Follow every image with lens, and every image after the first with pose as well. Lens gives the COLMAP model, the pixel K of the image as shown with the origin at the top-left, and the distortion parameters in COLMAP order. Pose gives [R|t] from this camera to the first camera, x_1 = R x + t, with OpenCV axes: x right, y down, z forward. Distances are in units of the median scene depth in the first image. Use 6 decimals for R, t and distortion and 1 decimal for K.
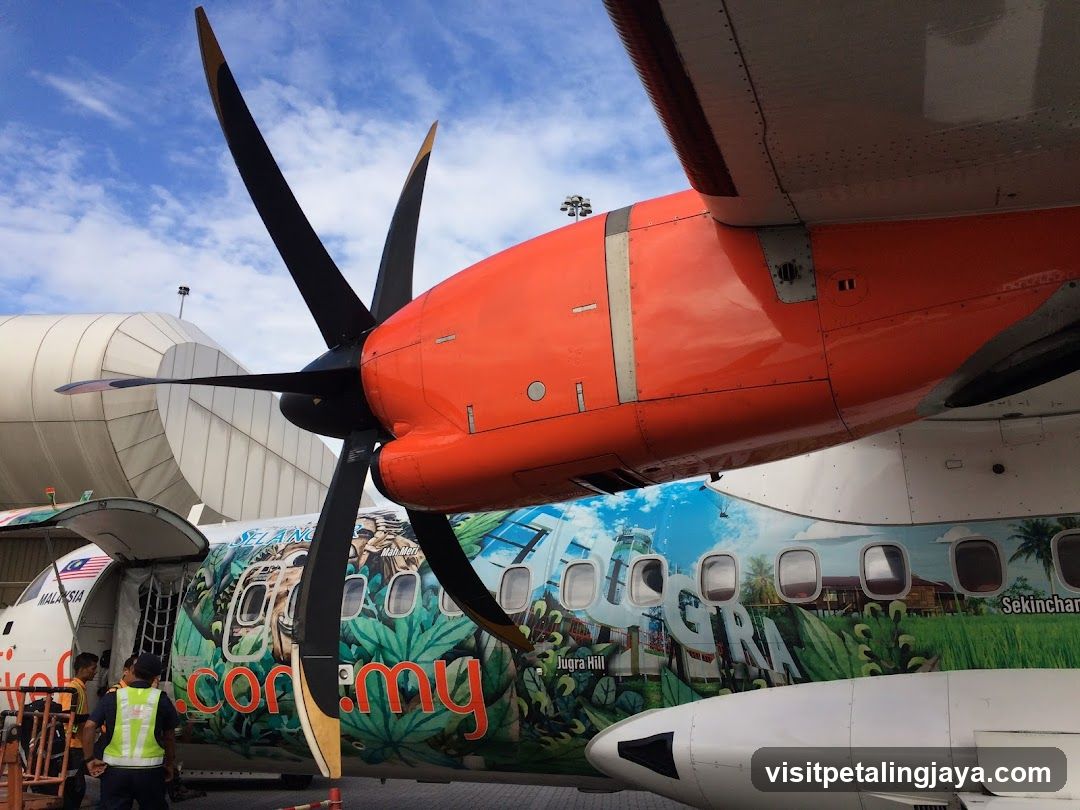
lens RADIAL K [[957.3, 0, 562.5], [0, 957.3, 425.0], [0, 0, 1]] dist [0.135760, -0.201637]
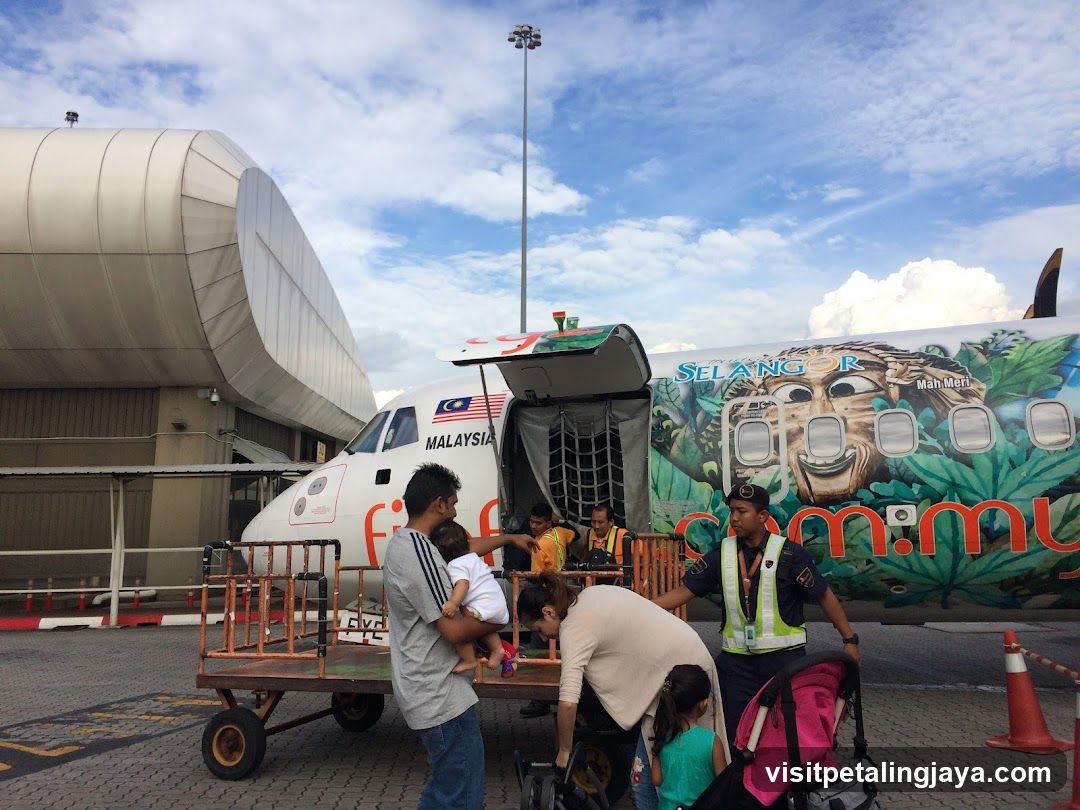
lens RADIAL K [[981.0, 0, 540.2], [0, 981.0, 419.7], [0, 0, 1]] dist [0.057177, -0.106940]
pose [[0.988144, -0.009966, 0.153206, -0.736377], [-0.010894, 0.990824, 0.134717, 0.048273], [-0.153142, -0.134788, 0.978969, 0.160174]]
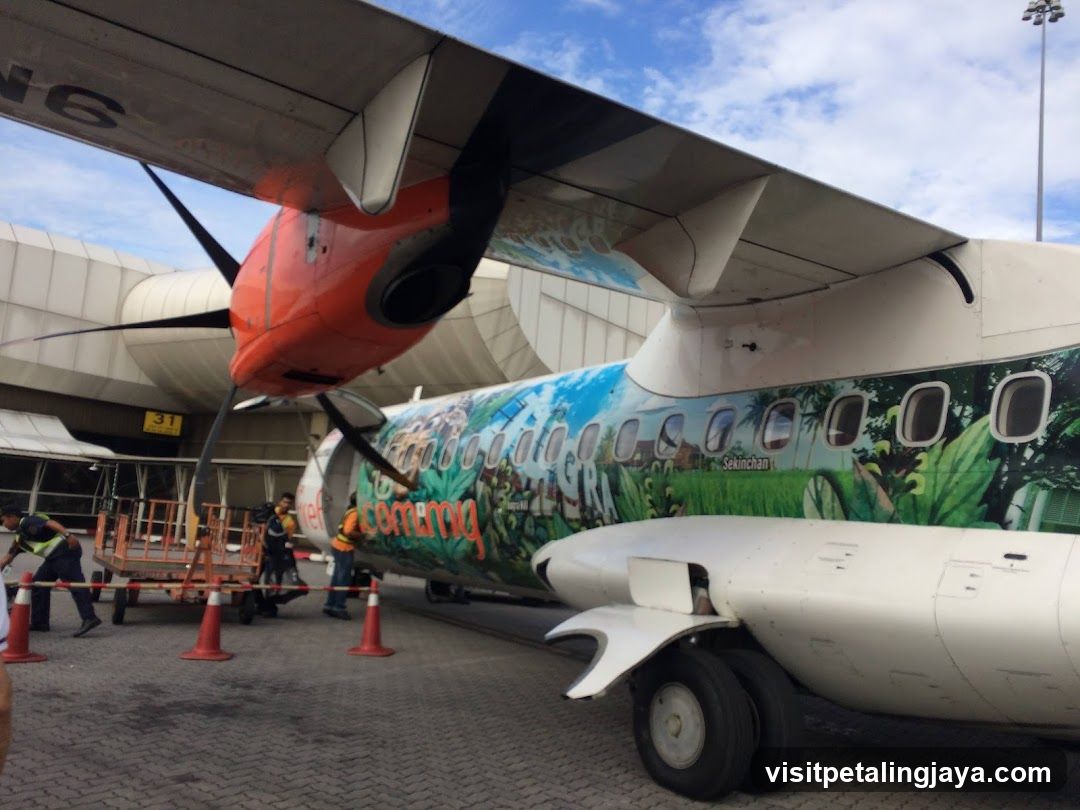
lens RADIAL K [[1004.7, 0, 540.0], [0, 1004.7, 405.0], [0, 0, 1]] dist [0.324670, -0.641995]
pose [[0.848295, -0.011110, -0.529408, 0.716228], [0.069609, 0.993444, 0.090689, -0.010852], [0.524929, -0.113782, 0.843506, -0.118382]]
